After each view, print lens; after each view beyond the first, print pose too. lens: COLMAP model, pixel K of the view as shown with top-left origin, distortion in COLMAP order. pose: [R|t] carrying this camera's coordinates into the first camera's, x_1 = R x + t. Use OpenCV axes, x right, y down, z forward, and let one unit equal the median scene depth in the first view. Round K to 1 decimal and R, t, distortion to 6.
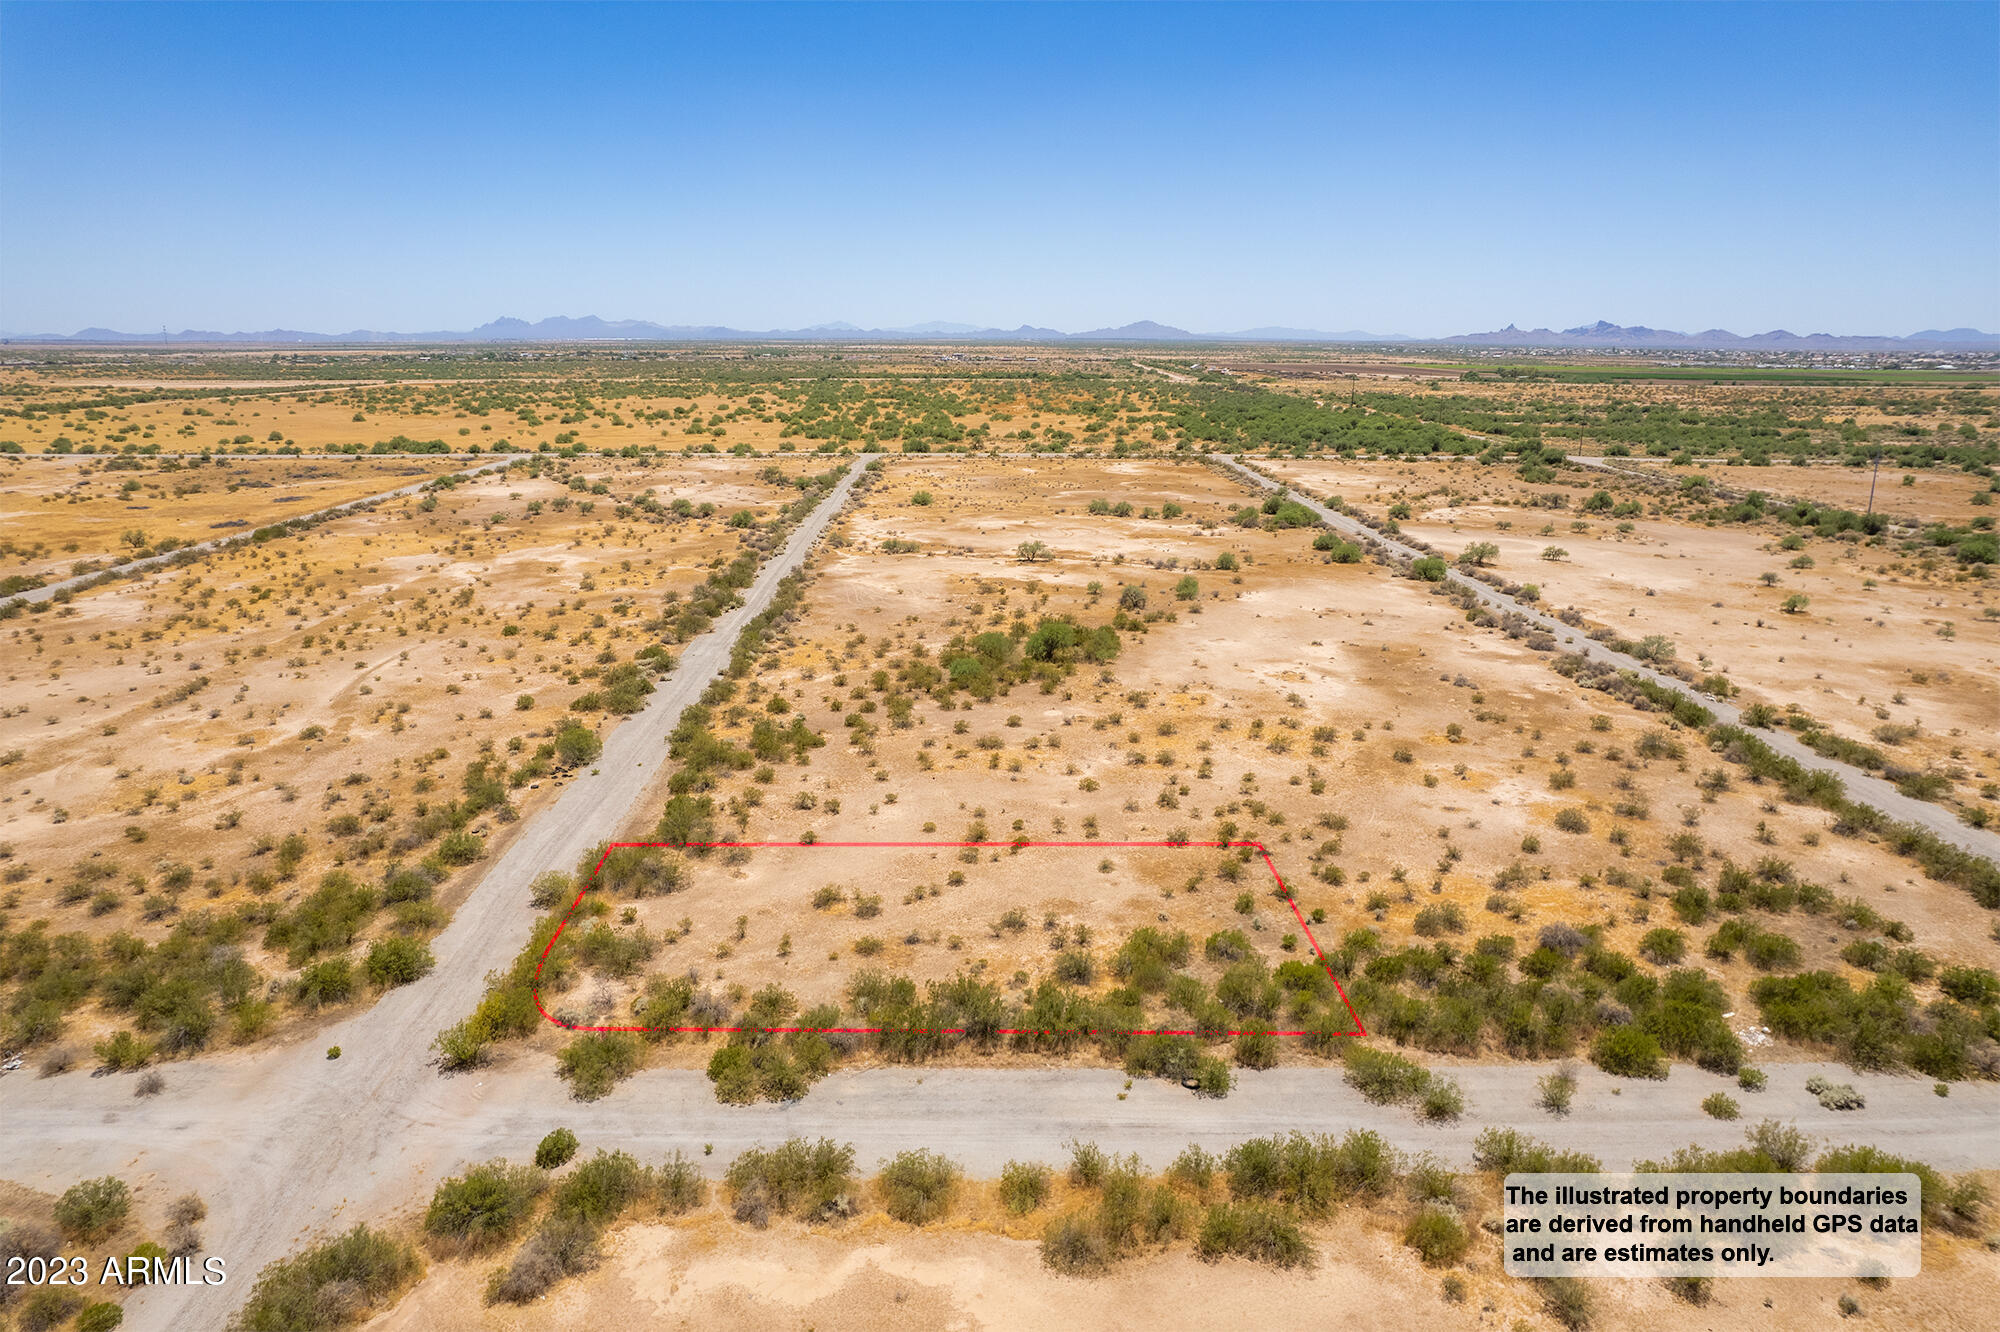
lens RADIAL K [[1273.5, 0, 1003.6], [0, 1273.5, 666.9], [0, 0, 1]] dist [-0.080845, 0.077708]
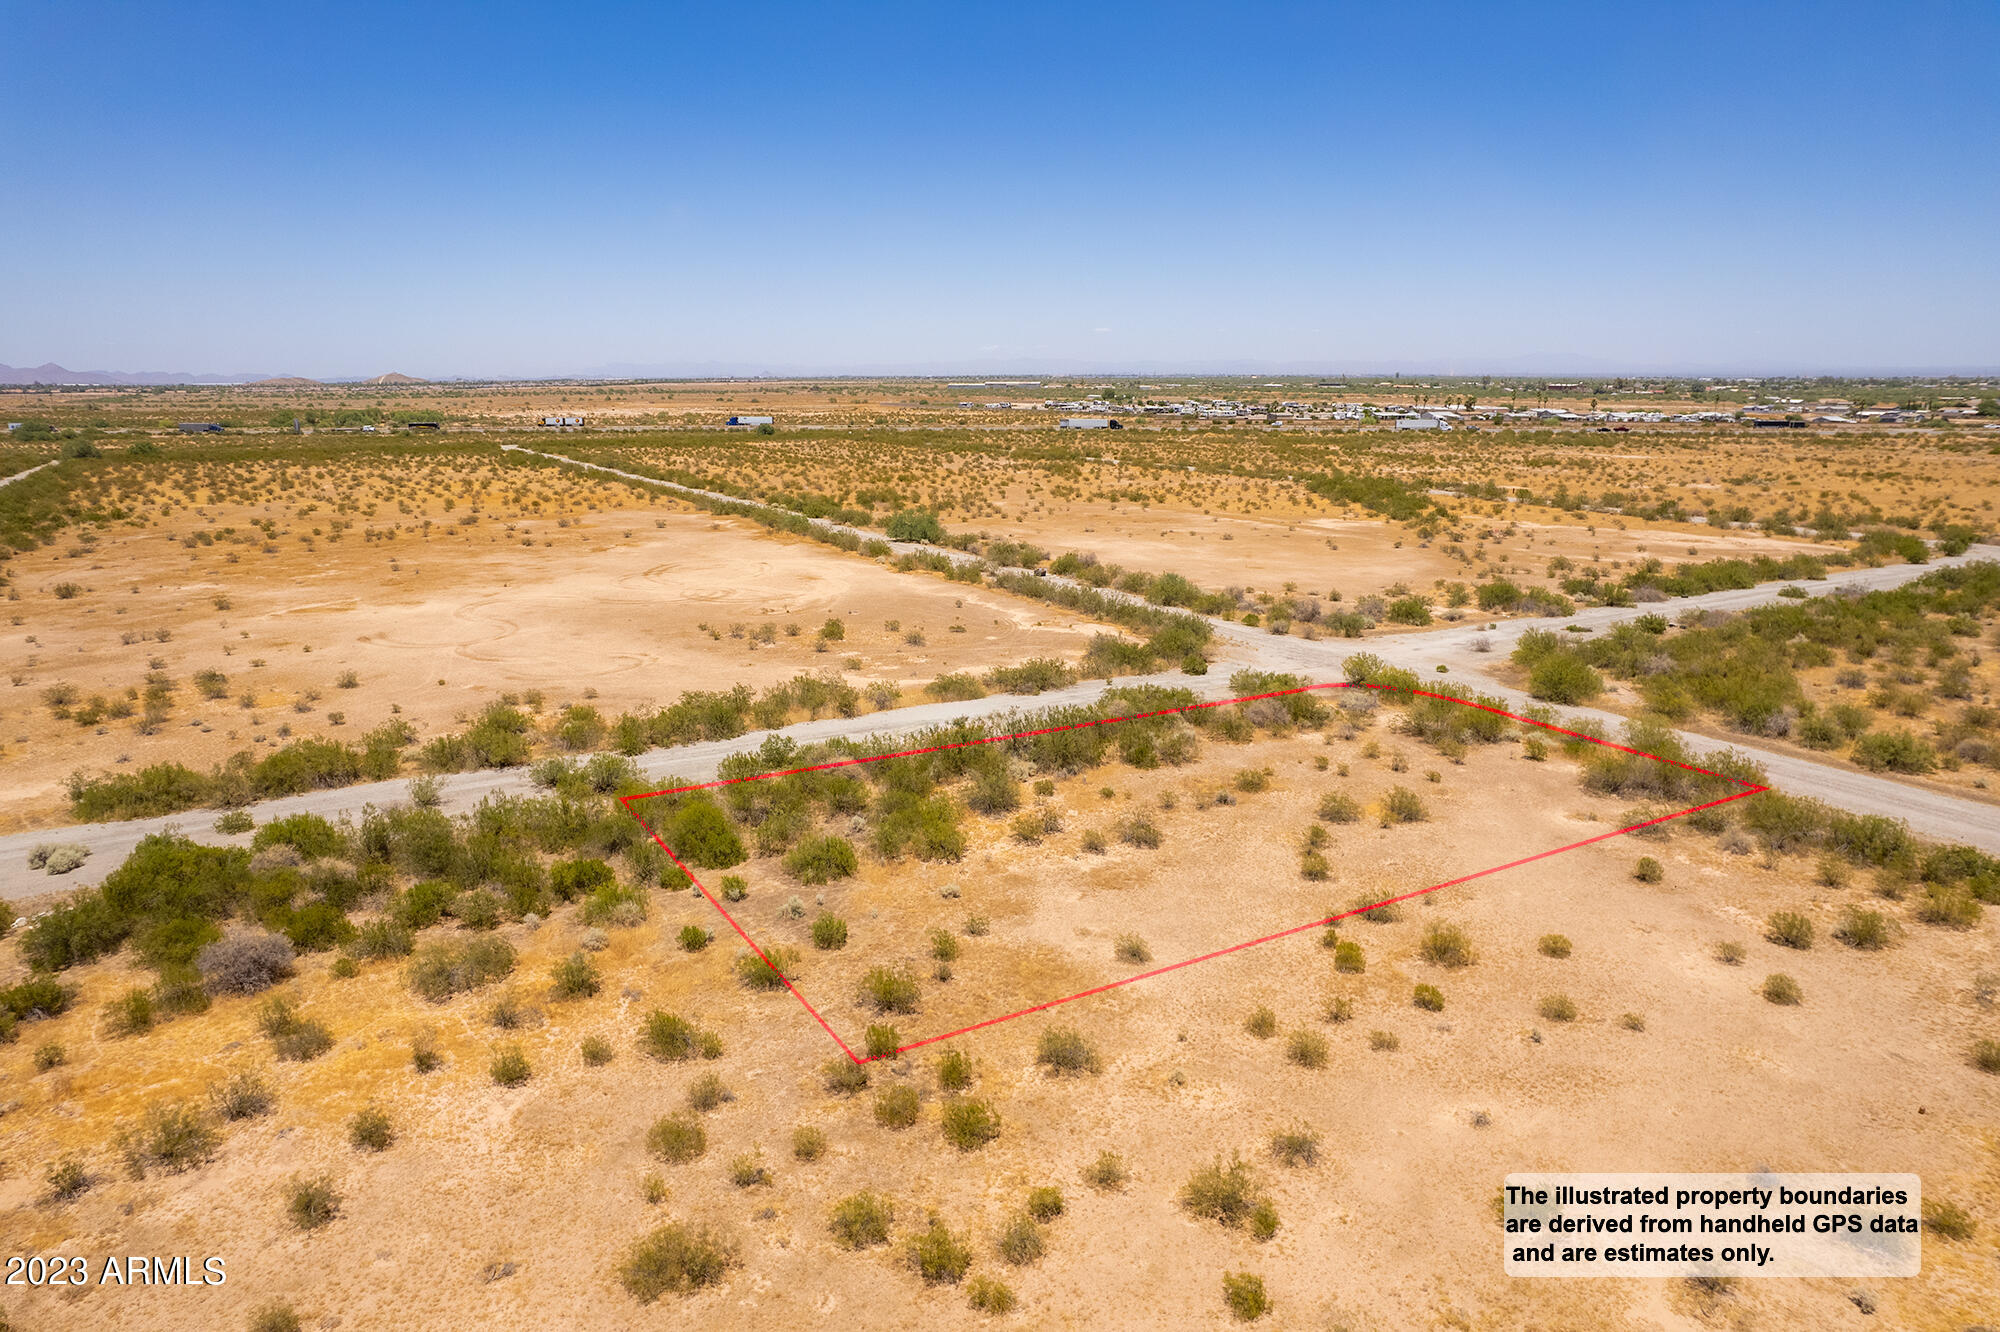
lens RADIAL K [[1273.5, 0, 1003.6], [0, 1273.5, 666.9], [0, 0, 1]] dist [-0.080845, 0.077708]
pose [[-0.872794, 0.111988, -0.475068, 0.463992], [-0.122398, 0.892004, 0.435141, -0.198135], [0.472493, 0.437936, -0.764828, 1.754662]]
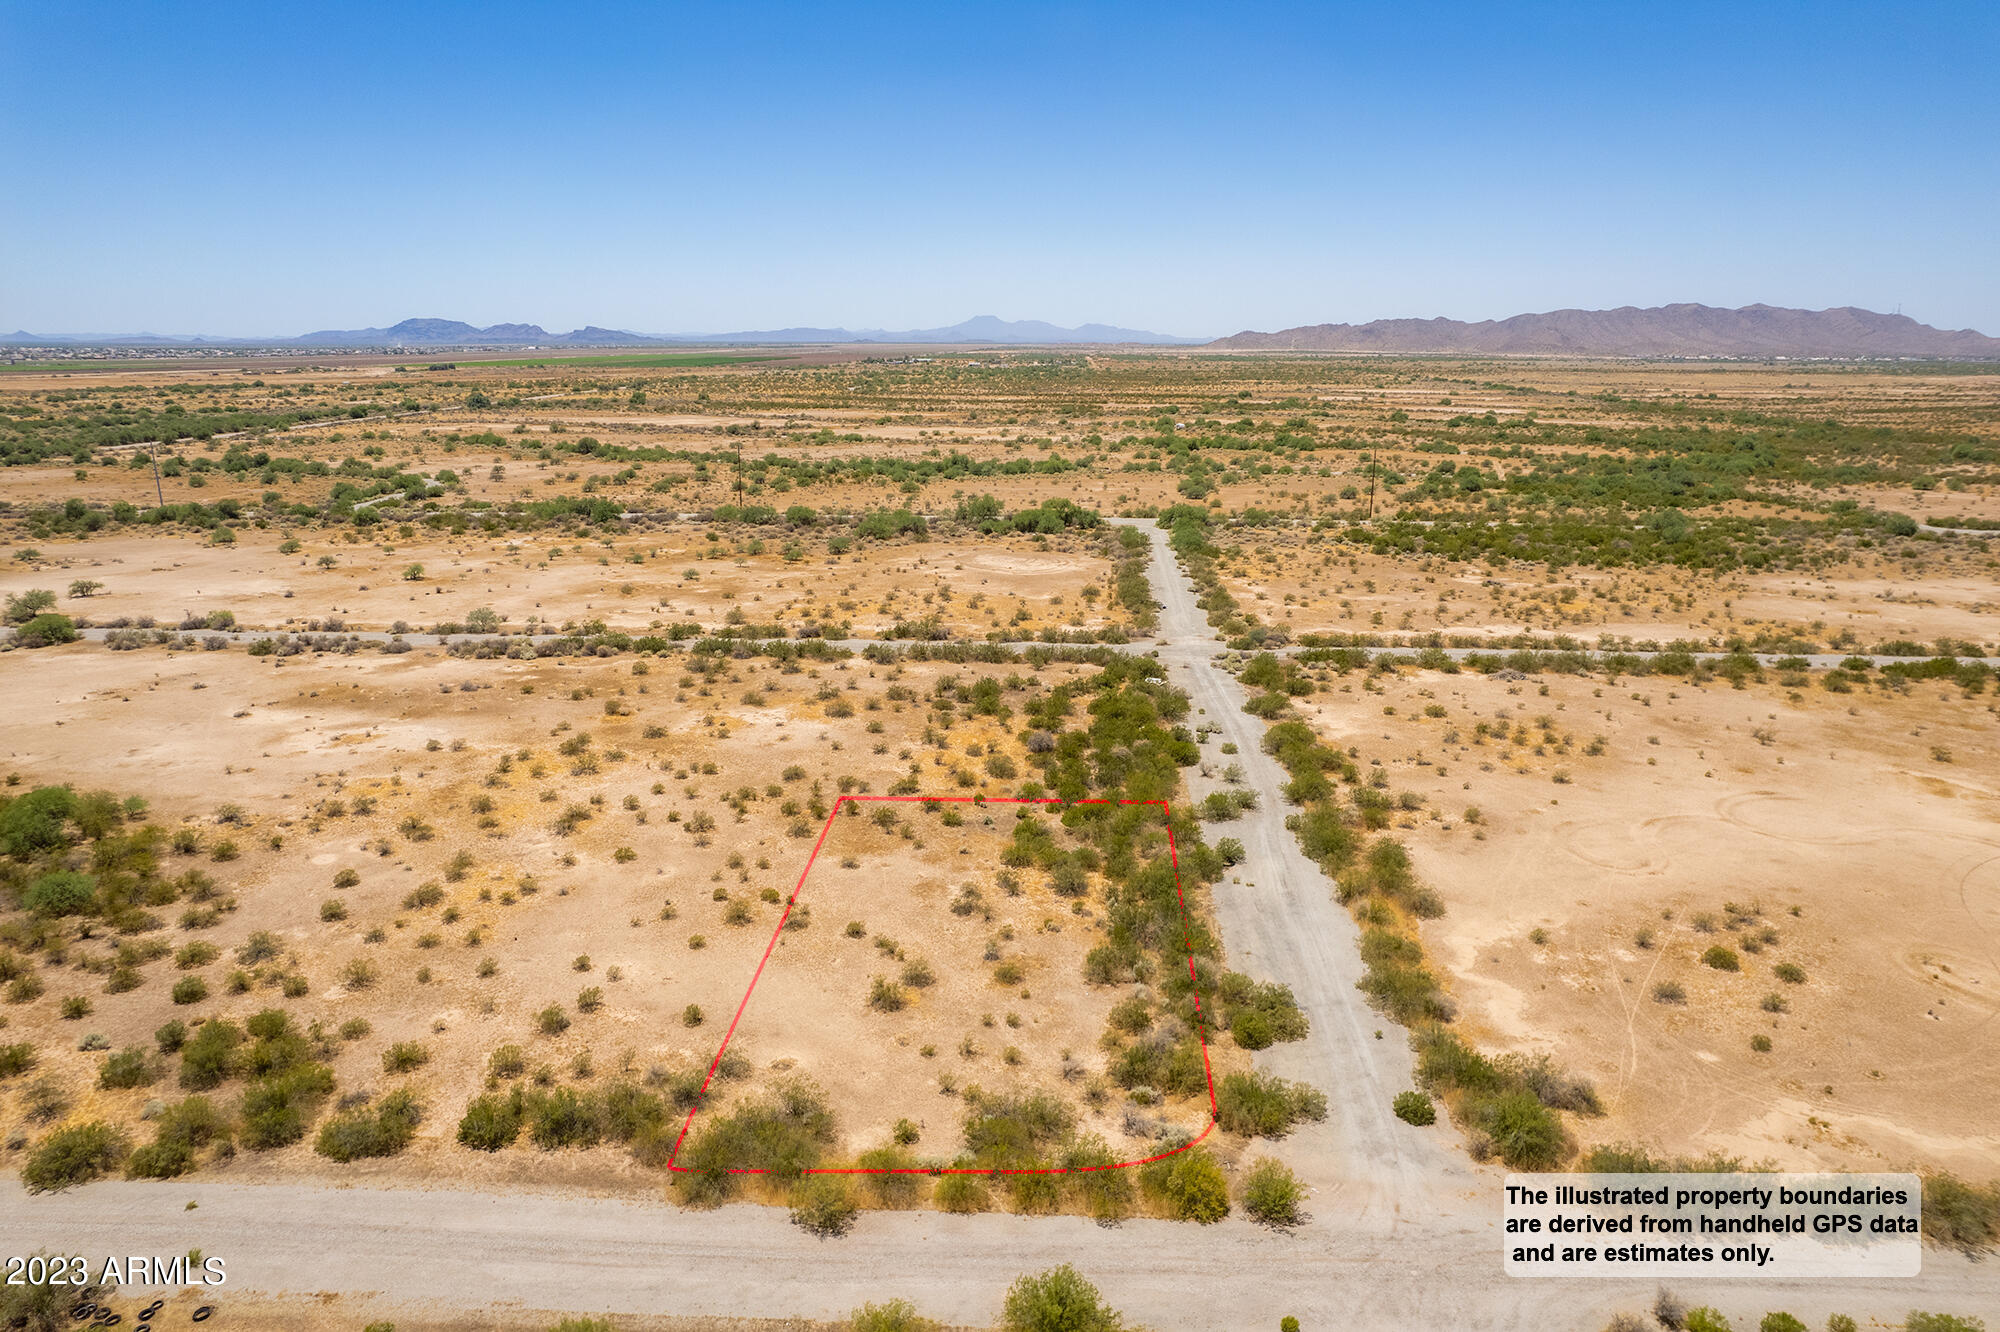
lens RADIAL K [[1273.5, 0, 1003.6], [0, 1273.5, 666.9], [0, 0, 1]] dist [-0.080845, 0.077708]
pose [[0.065394, -0.251633, 0.965611, -1.138252], [0.248019, 0.941414, 0.228530, -0.256632], [-0.966546, 0.224545, 0.123972, 0.974155]]
